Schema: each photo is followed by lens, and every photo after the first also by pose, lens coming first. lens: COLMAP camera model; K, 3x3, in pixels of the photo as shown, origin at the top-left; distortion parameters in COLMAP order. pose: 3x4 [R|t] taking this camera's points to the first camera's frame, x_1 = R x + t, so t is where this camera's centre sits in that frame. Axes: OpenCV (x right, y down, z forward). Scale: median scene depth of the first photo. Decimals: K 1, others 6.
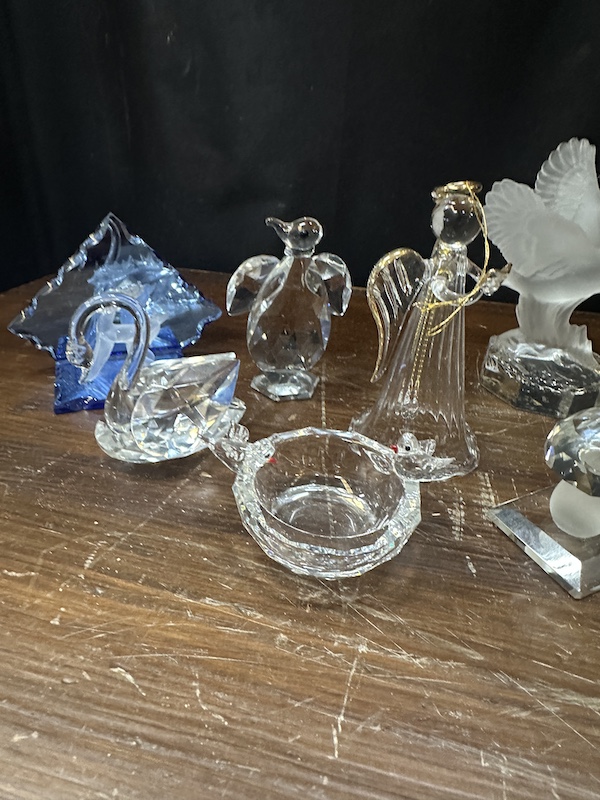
lens RADIAL K [[563.9, 0, 258.5], [0, 563.9, 374.3], [0, 0, 1]] dist [-0.024997, 0.011925]
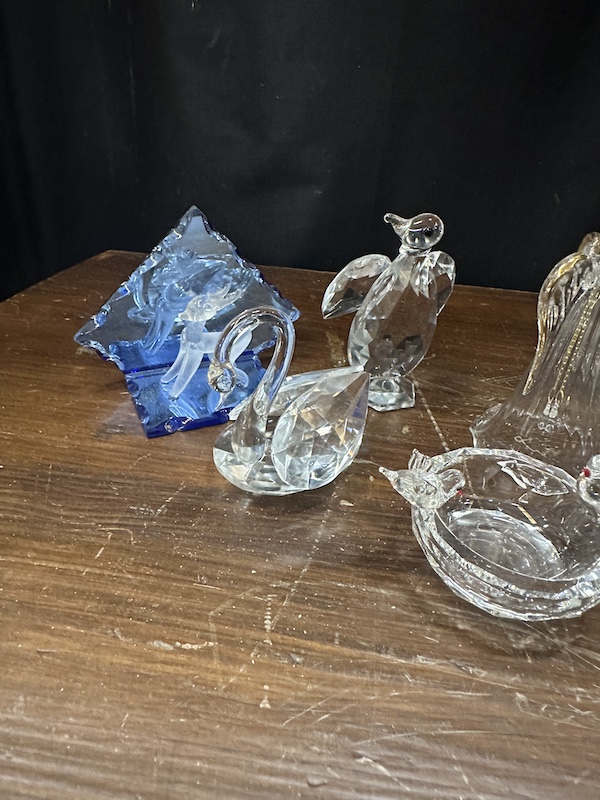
lens RADIAL K [[563.9, 0, 258.5], [0, 563.9, 374.3], [0, 0, 1]] dist [-0.024997, 0.011925]
pose [[0.993629, -0.032179, 0.108005, -0.382010], [0.028029, 0.998818, 0.039722, -0.080239], [-0.109155, -0.036442, 0.993356, 0.147567]]
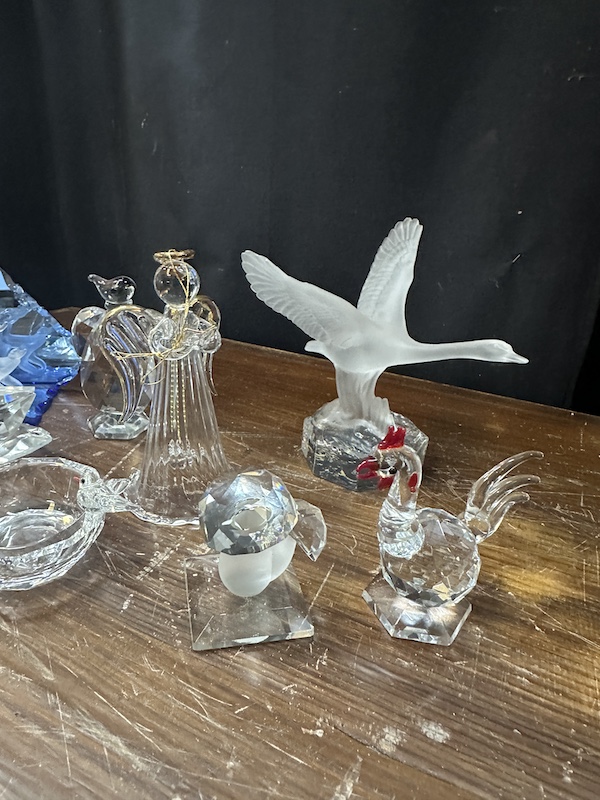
lens RADIAL K [[563.9, 0, 258.5], [0, 563.9, 374.3], [0, 0, 1]] dist [-0.024997, 0.011925]
pose [[0.977775, 0.093324, -0.187739, 0.767769], [-0.114320, 0.987955, -0.104291, -0.000499], [0.175745, 0.123436, 0.976666, -0.034849]]
